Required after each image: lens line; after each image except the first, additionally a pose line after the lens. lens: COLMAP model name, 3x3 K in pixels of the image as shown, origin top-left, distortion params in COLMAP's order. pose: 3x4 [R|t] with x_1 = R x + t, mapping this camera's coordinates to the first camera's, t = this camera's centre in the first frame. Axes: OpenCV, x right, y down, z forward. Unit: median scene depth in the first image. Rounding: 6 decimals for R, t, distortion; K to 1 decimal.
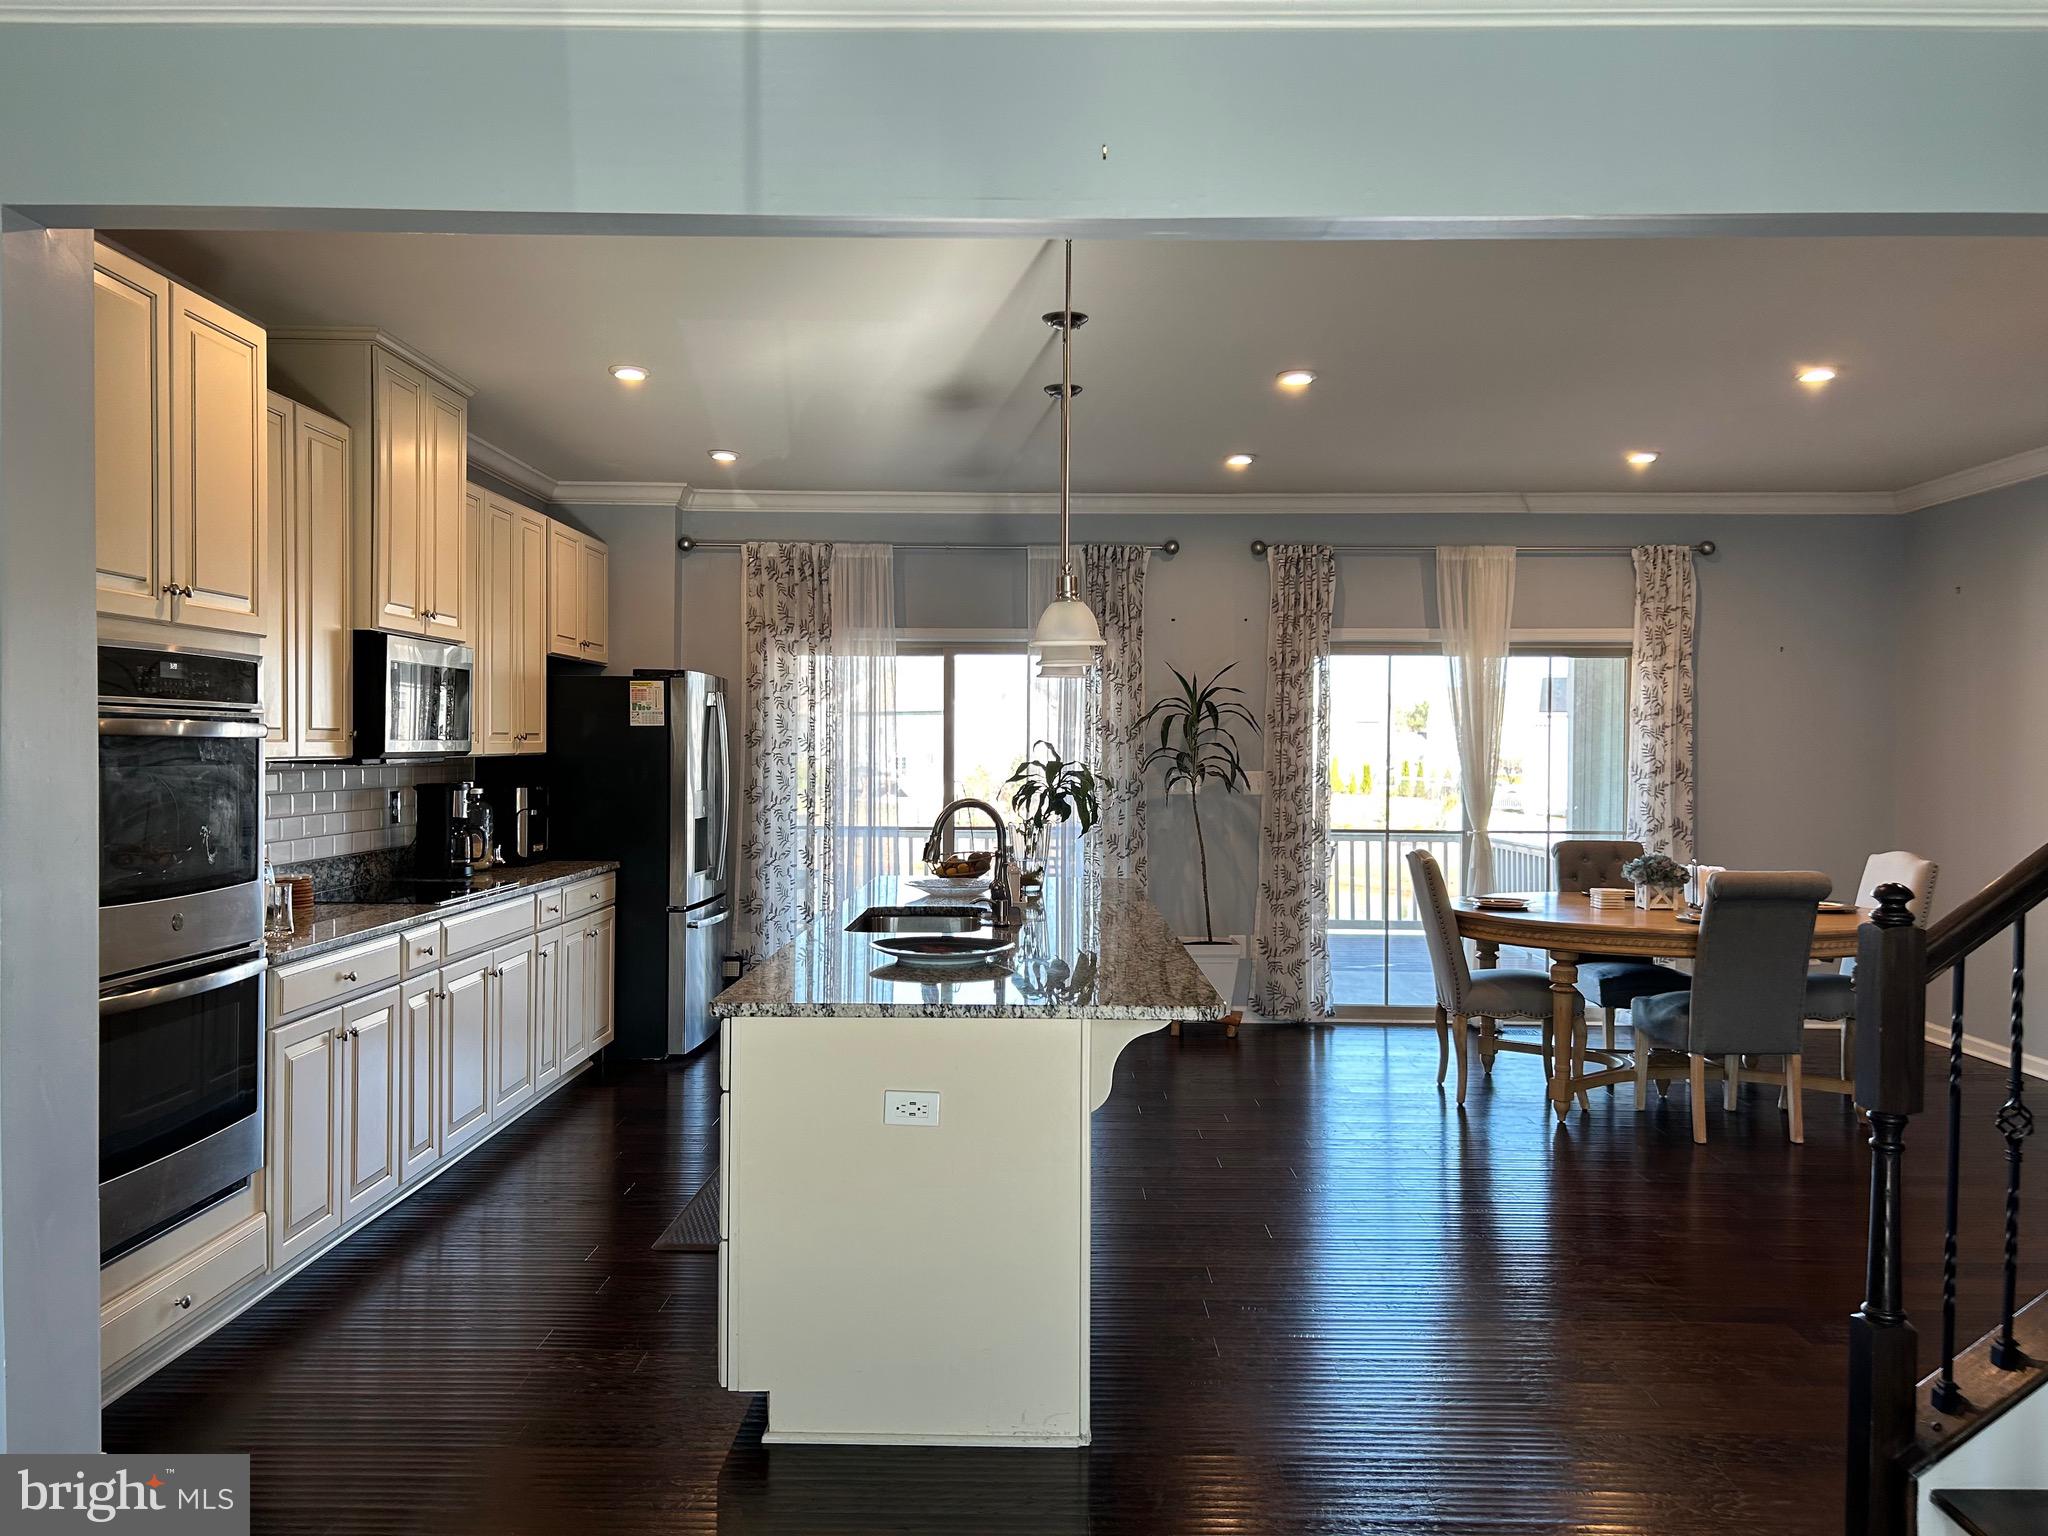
lens RADIAL K [[1532.8, 0, 1022.5], [0, 1532.8, 777.8], [0, 0, 1]] dist [0.088535, -0.093325]
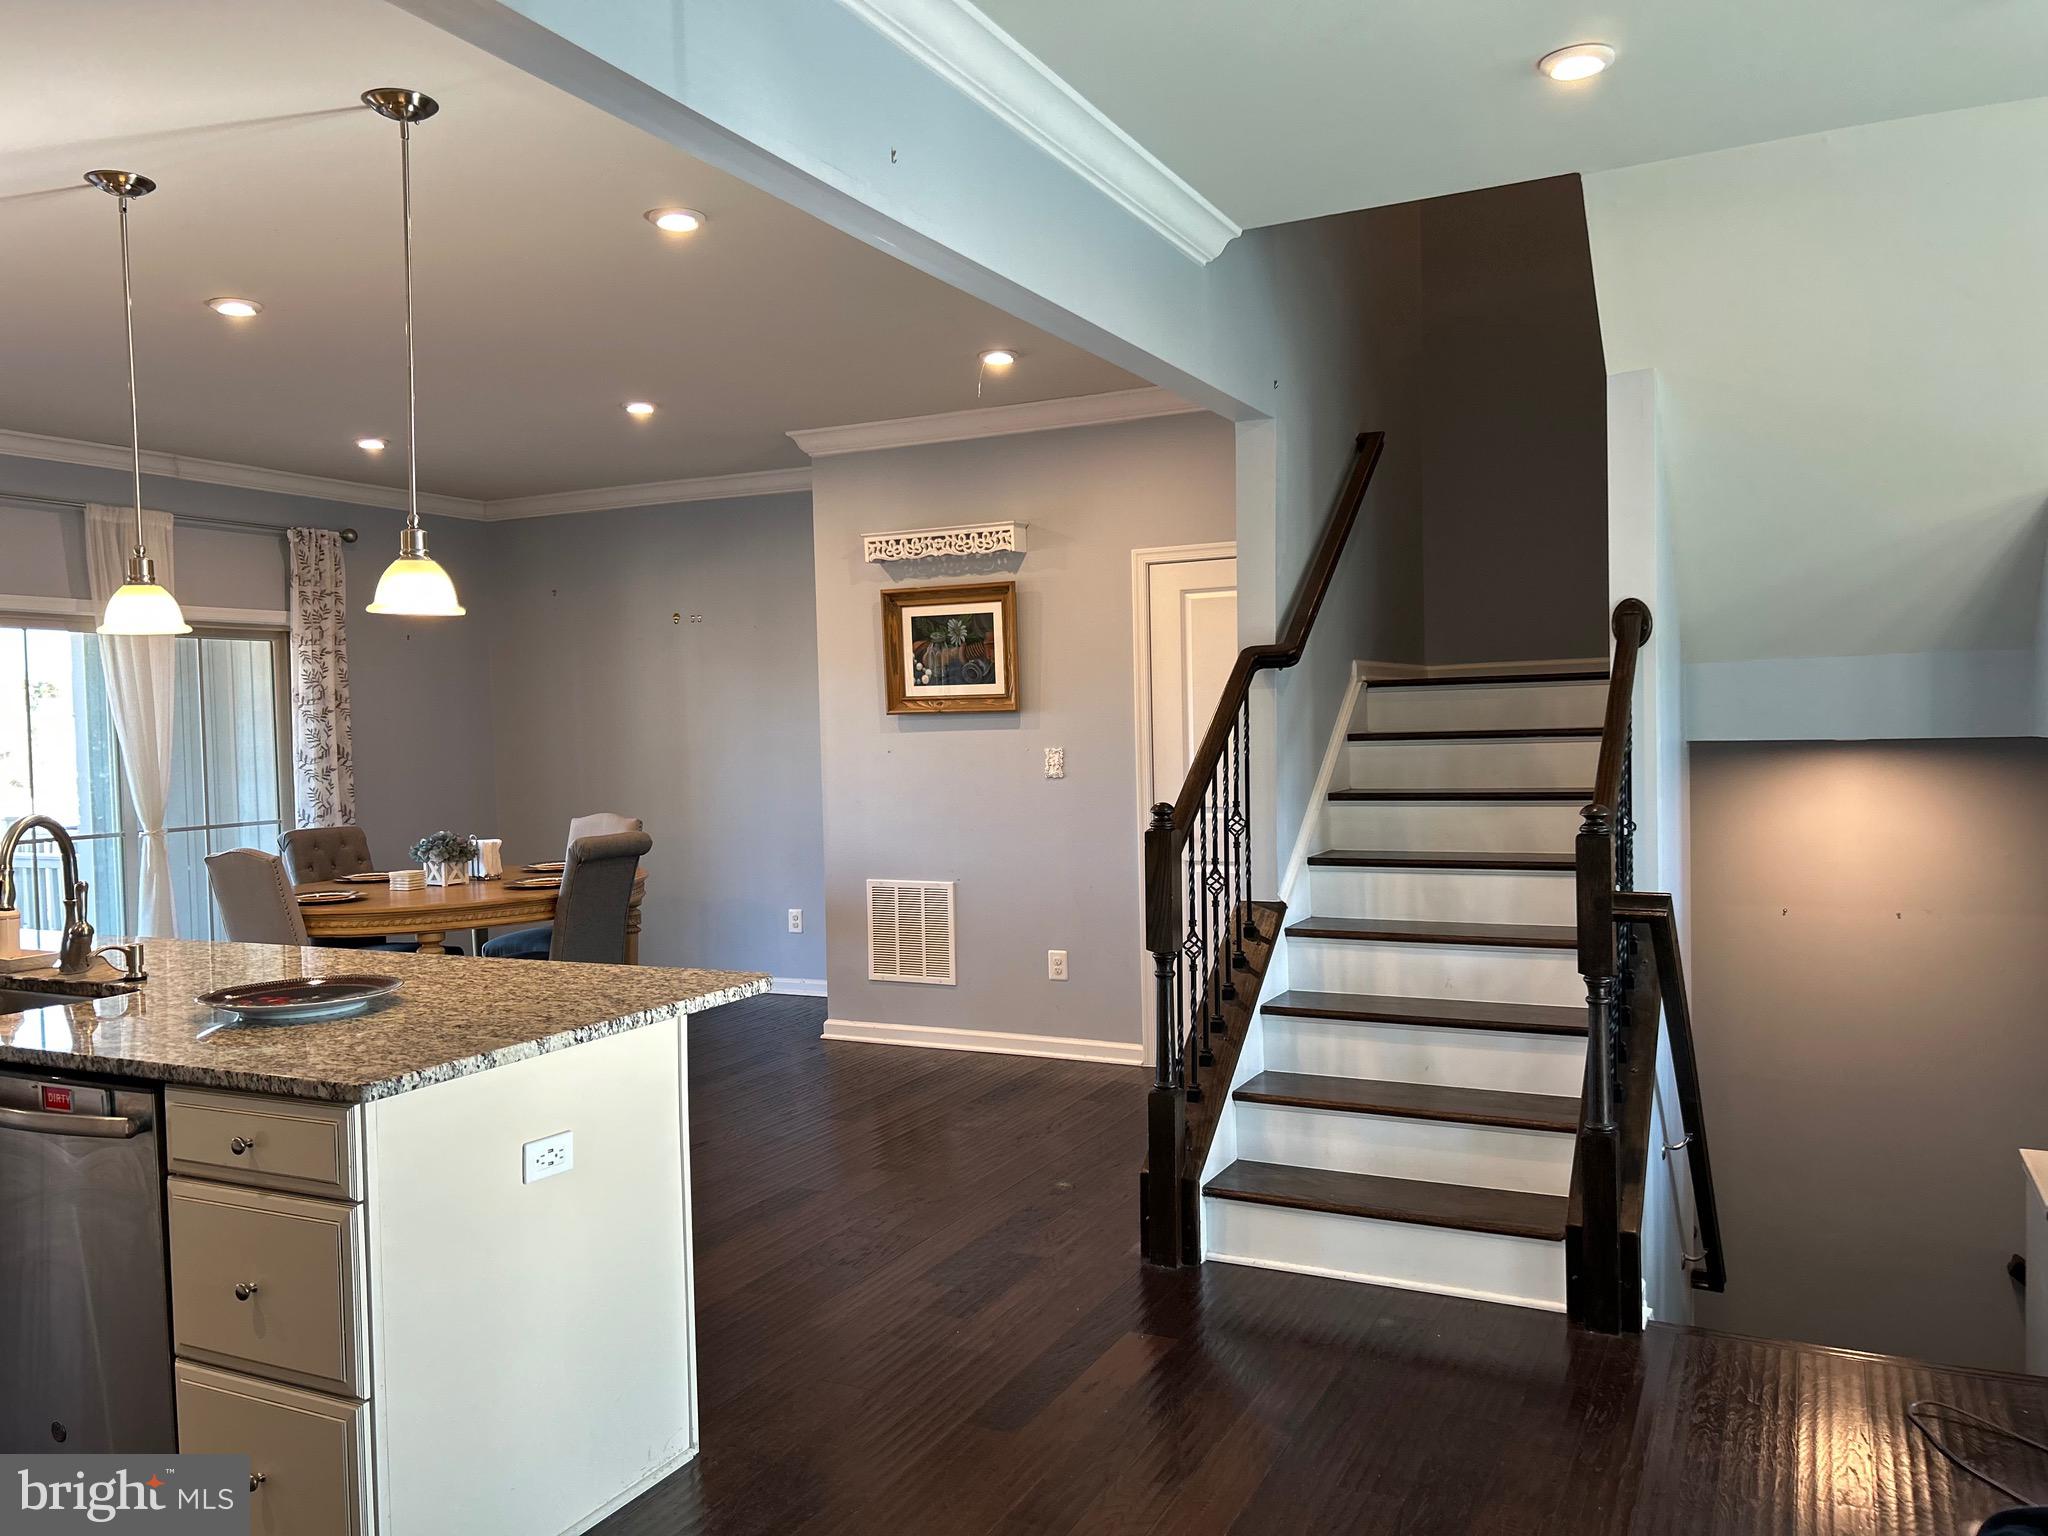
lens RADIAL K [[1535.5, 0, 1026.3], [0, 1535.5, 773.9], [0, 0, 1]] dist [0.093074, -0.106466]
pose [[0.444296, -0.047671, 0.894611, -0.292398], [0.043614, 0.998550, 0.031550, -0.004897], [-0.894818, 0.025000, 0.445731, 0.155329]]
